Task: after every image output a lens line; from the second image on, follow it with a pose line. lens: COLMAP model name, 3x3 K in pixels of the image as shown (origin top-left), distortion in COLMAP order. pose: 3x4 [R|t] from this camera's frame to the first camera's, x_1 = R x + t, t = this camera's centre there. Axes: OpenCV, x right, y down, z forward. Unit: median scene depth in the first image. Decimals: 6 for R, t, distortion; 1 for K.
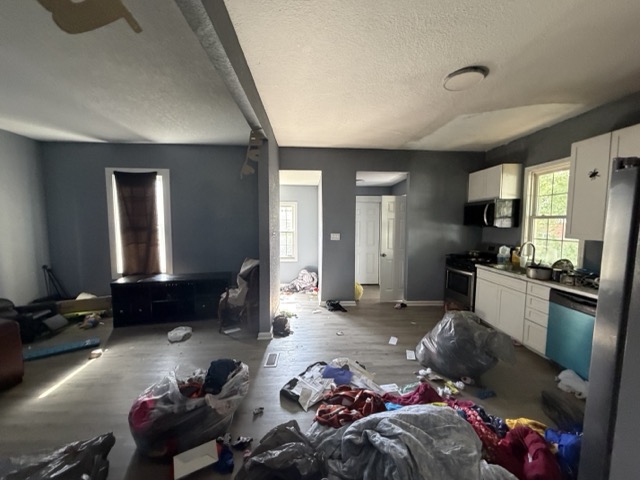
lens RADIAL K [[254.2, 0, 320.0], [0, 254.2, 240.0], [0, 0, 1]] dist [0.002122, 0.000386]
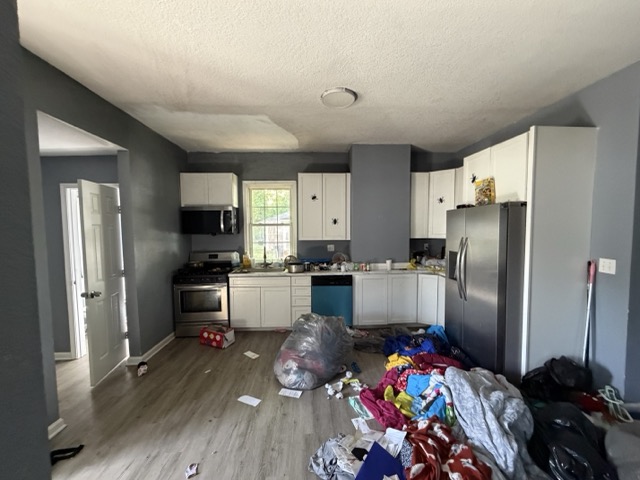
lens RADIAL K [[254.2, 0, 320.0], [0, 254.2, 240.0], [0, 0, 1]] dist [0.002122, 0.000386]
pose [[0.011417, -0.051789, 0.998593, -0.328150], [0.079552, 0.995539, 0.050721, -0.052244], [-0.996765, 0.078861, 0.015486, 0.655786]]
